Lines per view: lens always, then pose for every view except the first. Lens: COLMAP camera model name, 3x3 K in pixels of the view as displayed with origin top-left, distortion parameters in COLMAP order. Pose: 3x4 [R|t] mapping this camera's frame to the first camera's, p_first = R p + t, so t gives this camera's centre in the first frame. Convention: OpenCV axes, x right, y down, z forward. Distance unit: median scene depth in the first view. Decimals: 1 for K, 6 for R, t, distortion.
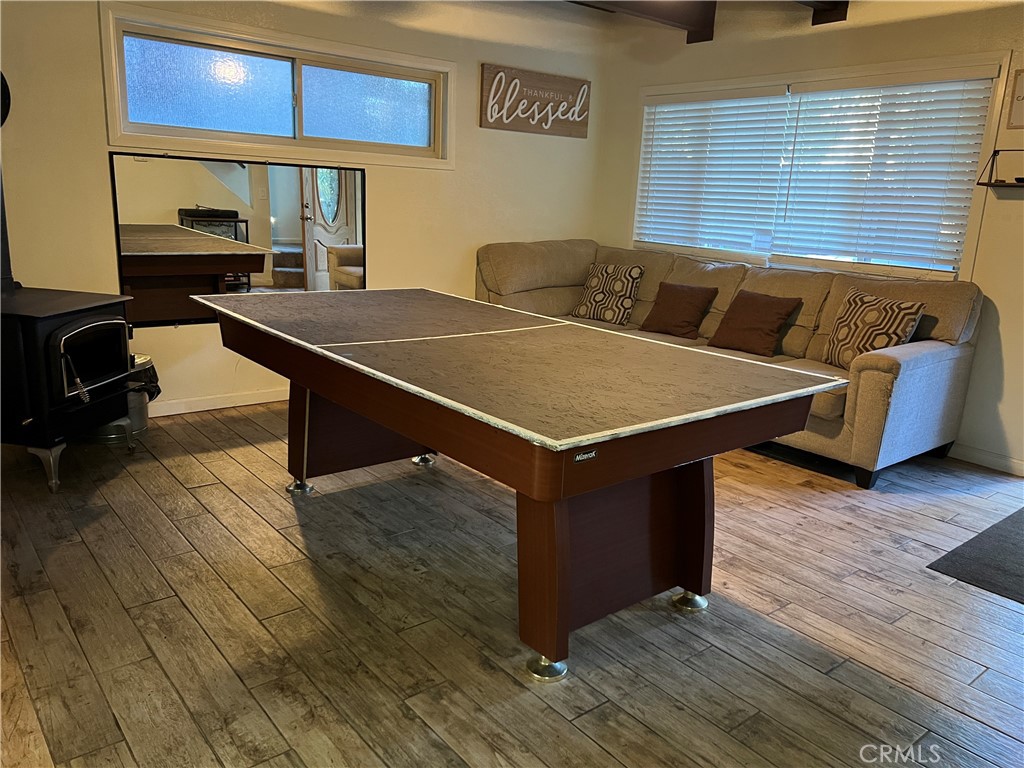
lens RADIAL K [[774.5, 0, 516.2], [0, 774.5, 389.0], [0, 0, 1]] dist [0.073035, -0.092544]
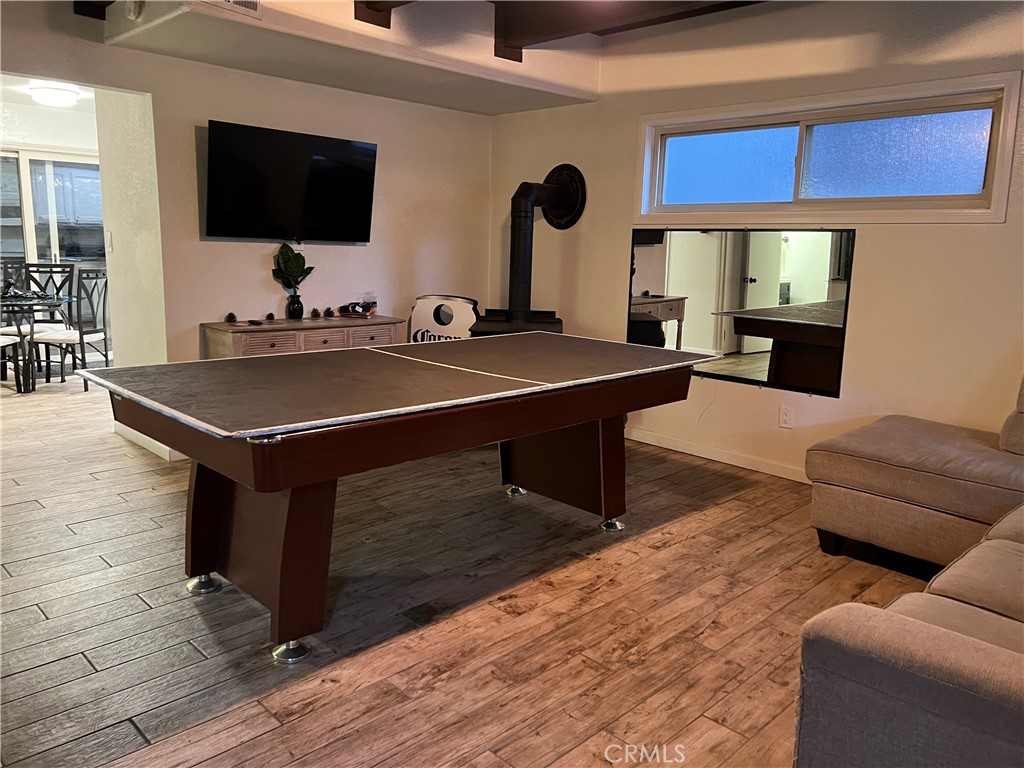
lens RADIAL K [[774.5, 0, 517.3], [0, 774.5, 379.5], [0, 0, 1]] dist [0.073035, -0.092544]
pose [[0.093496, 0.131274, -0.986927, 0.835286], [-0.266283, 0.958455, 0.102261, -0.154735], [0.959350, 0.253241, 0.124568, 0.780786]]
